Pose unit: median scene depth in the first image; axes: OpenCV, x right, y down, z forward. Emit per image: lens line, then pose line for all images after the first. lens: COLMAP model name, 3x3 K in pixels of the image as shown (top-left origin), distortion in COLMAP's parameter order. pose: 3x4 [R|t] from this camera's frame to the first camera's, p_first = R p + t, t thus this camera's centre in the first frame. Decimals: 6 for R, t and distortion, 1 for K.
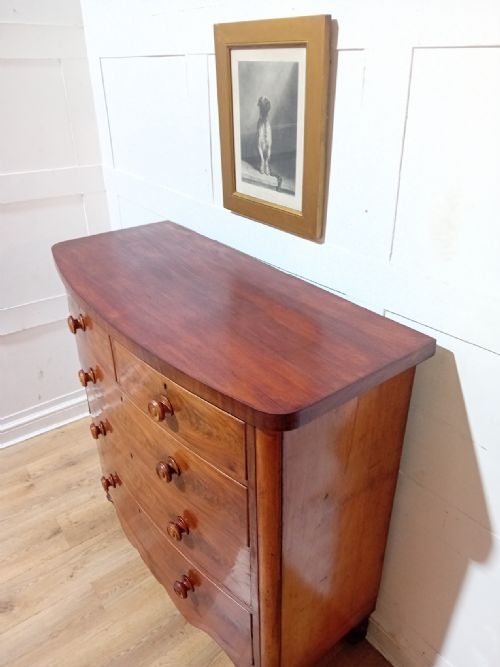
lens RADIAL K [[516.1, 0, 250.6], [0, 516.1, 338.8], [0, 0, 1]] dist [0.044805, -0.073441]
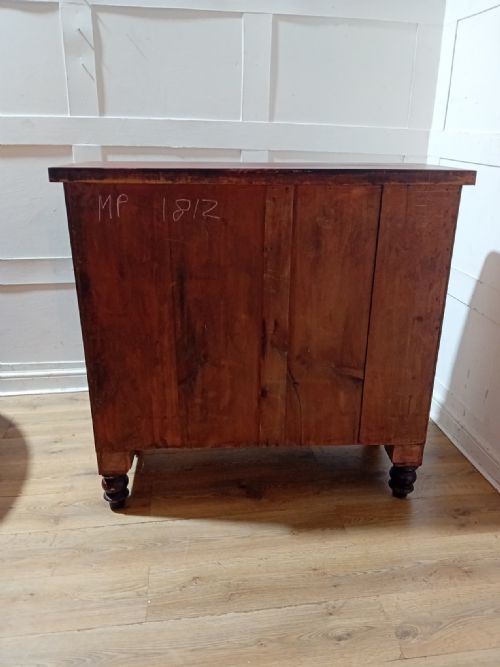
lens RADIAL K [[516.1, 0, 255.4], [0, 516.1, 340.0], [0, 0, 1]] dist [0.044805, -0.073441]
pose [[0.874663, 0.195749, -0.443449, -0.087069], [-0.245503, 0.967715, -0.057060, 0.341008], [0.417963, 0.158777, 0.894481, 0.012726]]
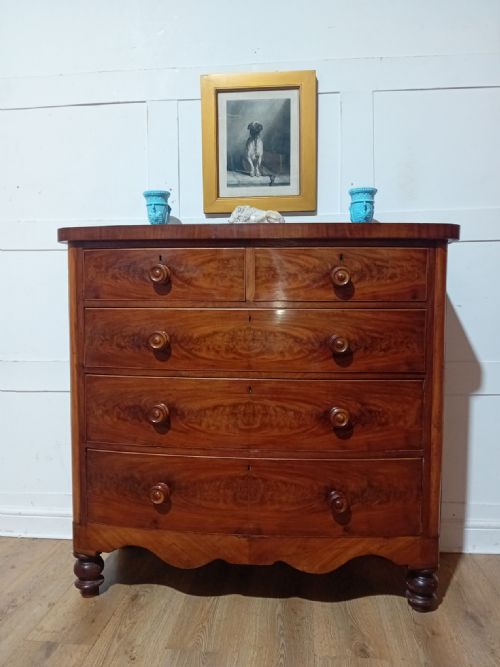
lens RADIAL K [[516.1, 0, 251.4], [0, 516.1, 338.8], [0, 0, 1]] dist [0.044805, -0.073441]
pose [[0.676160, -0.031551, 0.736079, -0.975679], [0.348151, 0.894180, -0.281483, 0.429826], [-0.649306, 0.446594, 0.615594, 0.368235]]
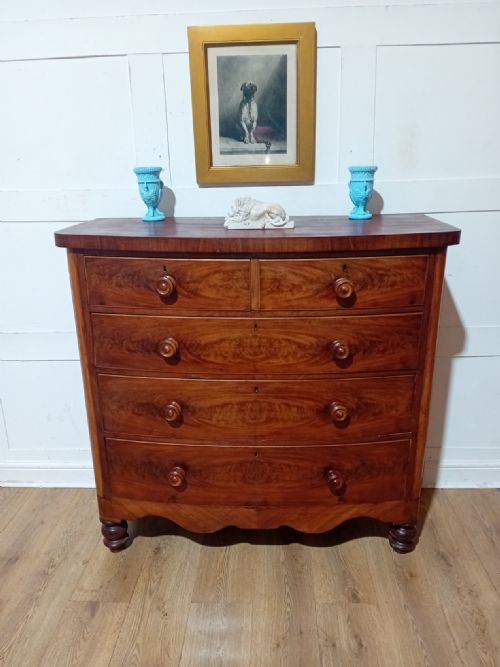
lens RADIAL K [[516.1, 0, 250.9], [0, 516.1, 336.4], [0, 0, 1]] dist [0.044805, -0.073441]
pose [[0.636023, -0.238757, 0.733805, -1.014115], [0.378878, 0.925041, -0.027412, 0.155469], [-0.672255, 0.295457, 0.678807, 0.274356]]
